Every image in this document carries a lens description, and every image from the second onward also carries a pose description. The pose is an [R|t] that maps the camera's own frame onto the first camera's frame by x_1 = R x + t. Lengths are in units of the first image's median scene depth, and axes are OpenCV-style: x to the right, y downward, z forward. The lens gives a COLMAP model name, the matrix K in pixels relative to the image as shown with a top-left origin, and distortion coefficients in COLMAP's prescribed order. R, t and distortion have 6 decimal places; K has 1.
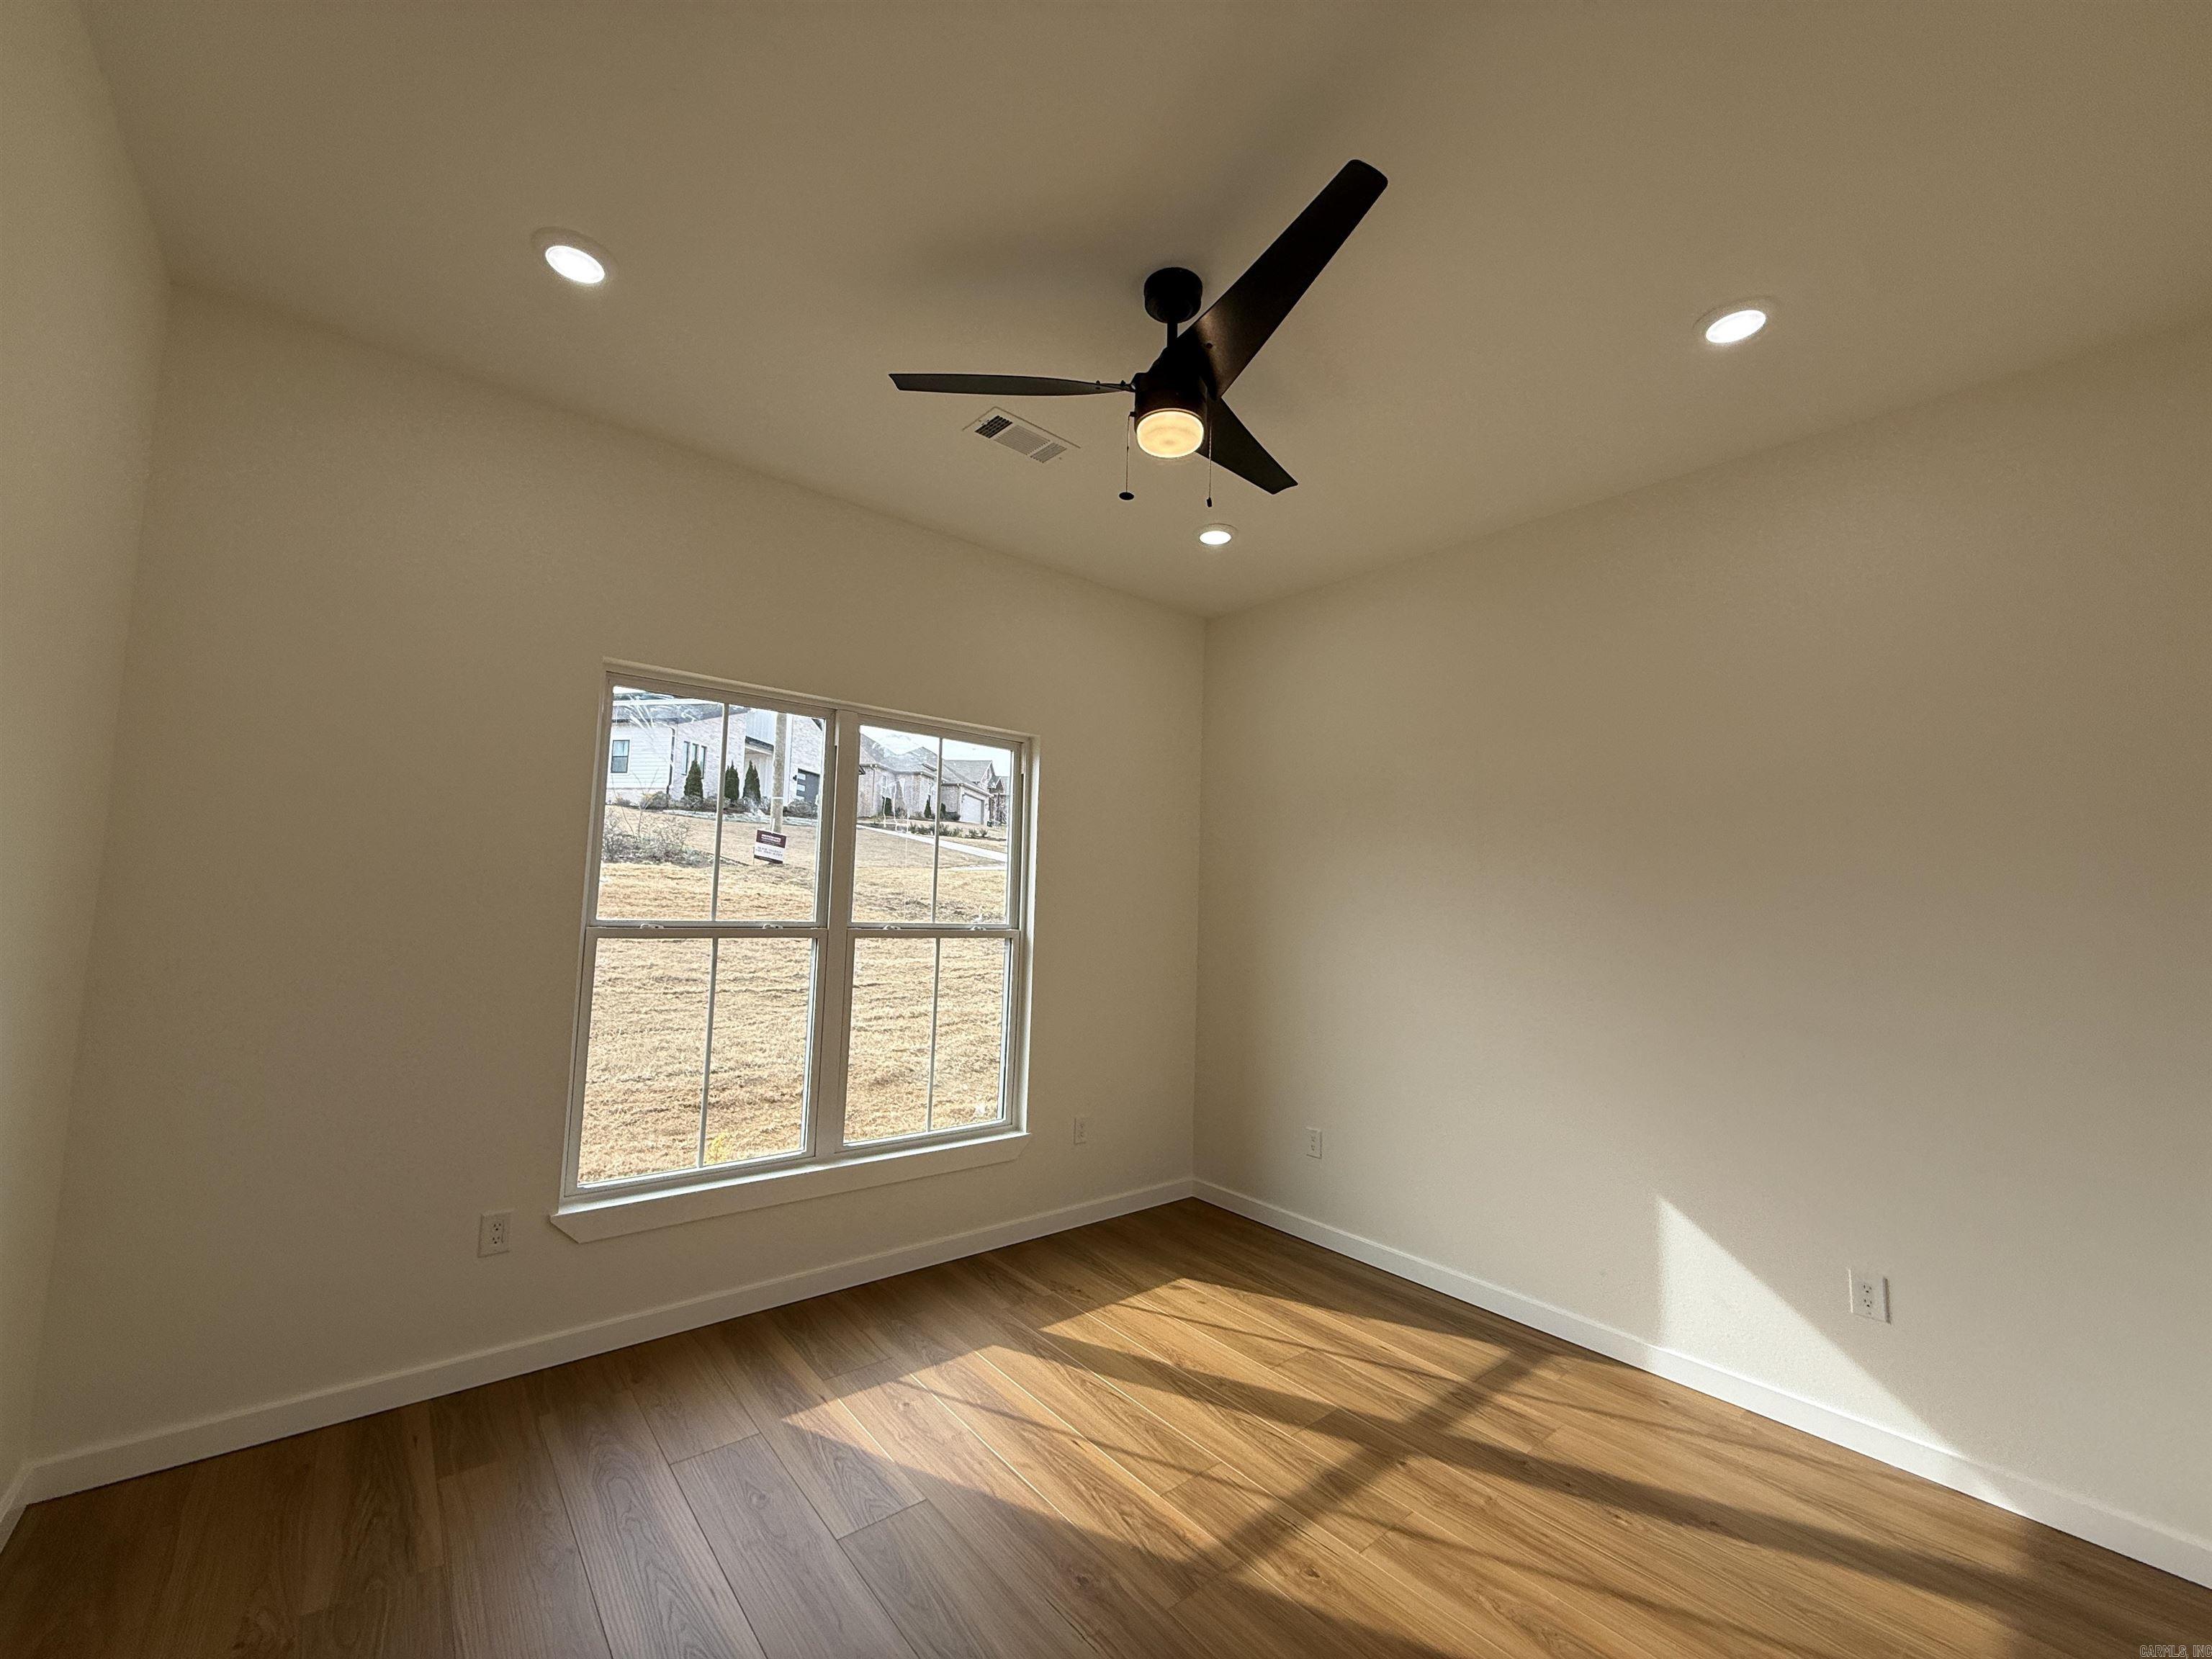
lens RADIAL K [[882.4, 0, 1100.6], [0, 882.4, 826.2], [0, 0, 1]] dist [-0.000424, 0.000121]
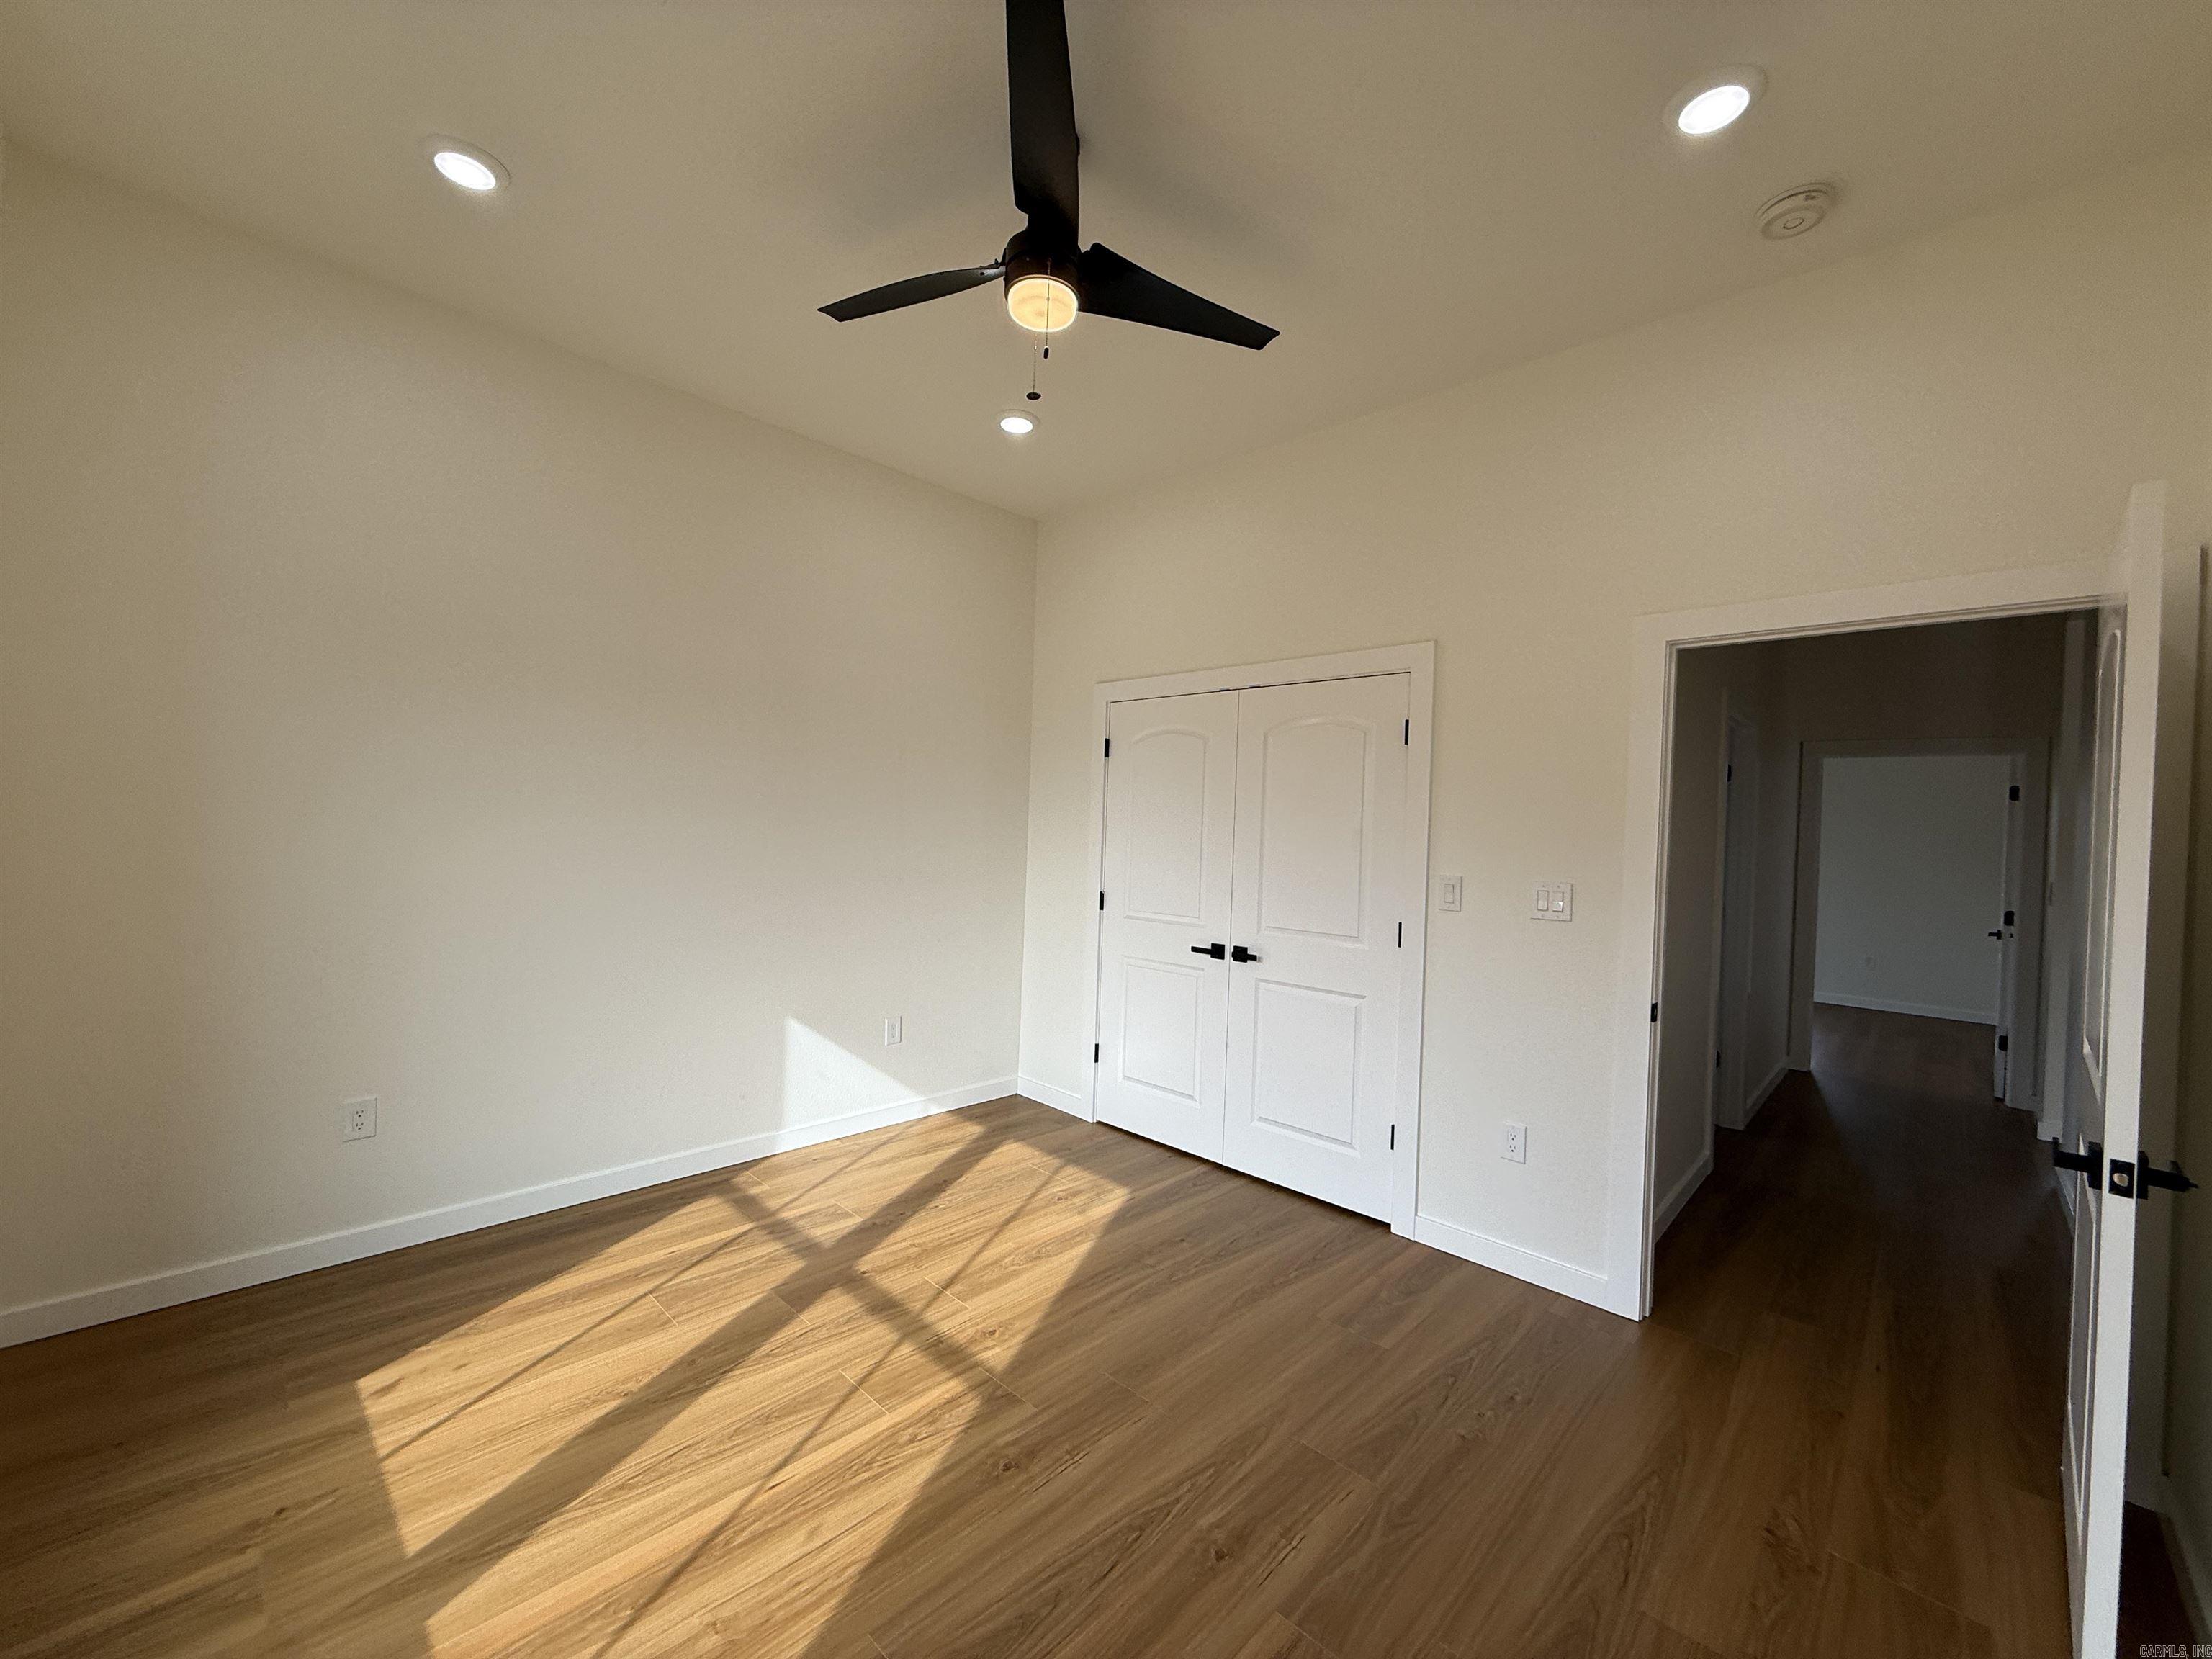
lens RADIAL K [[882.4, 0, 1100.6], [0, 882.4, 826.2], [0, 0, 1]] dist [-0.000424, 0.000121]
pose [[-0.107999, -0.035138, 0.993530, -0.771524], [-0.124713, 0.991959, 0.021526, 0.072952], [-0.986298, -0.121582, -0.111513, 0.840785]]
